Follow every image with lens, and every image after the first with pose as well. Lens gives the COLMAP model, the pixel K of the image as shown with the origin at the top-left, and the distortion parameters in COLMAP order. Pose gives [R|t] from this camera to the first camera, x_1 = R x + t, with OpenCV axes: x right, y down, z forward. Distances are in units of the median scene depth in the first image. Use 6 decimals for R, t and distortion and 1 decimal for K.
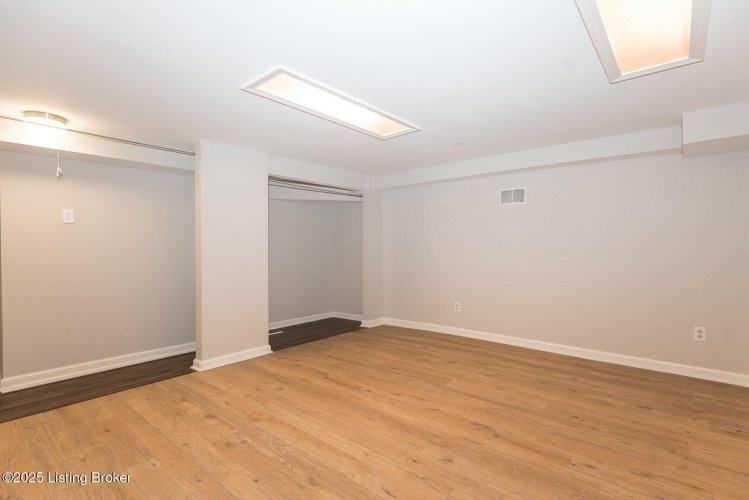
lens RADIAL K [[348.2, 0, 381.7], [0, 348.2, 247.2], [0, 0, 1]] dist [0.005388, -0.000778]
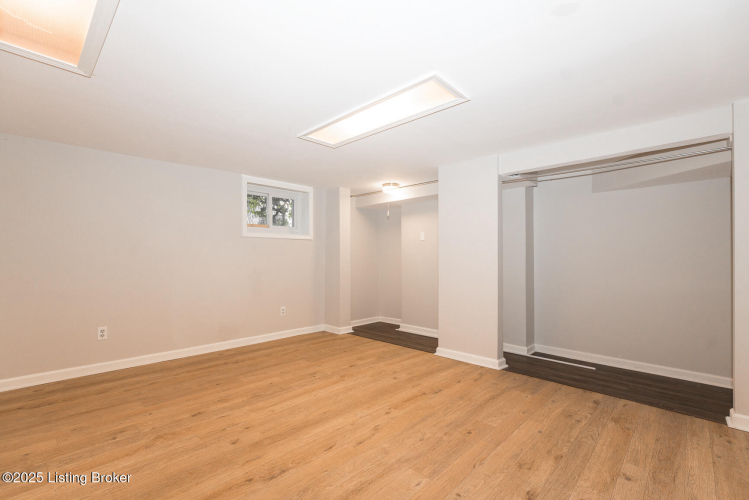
lens RADIAL K [[348.2, 0, 381.4], [0, 348.2, 254.0], [0, 0, 1]] dist [0.005388, -0.000778]
pose [[-0.063188, -0.007439, -0.997974, 0.805630], [-0.006020, 0.999957, -0.007073, 0.006583], [0.997983, 0.005561, -0.063230, 0.964308]]
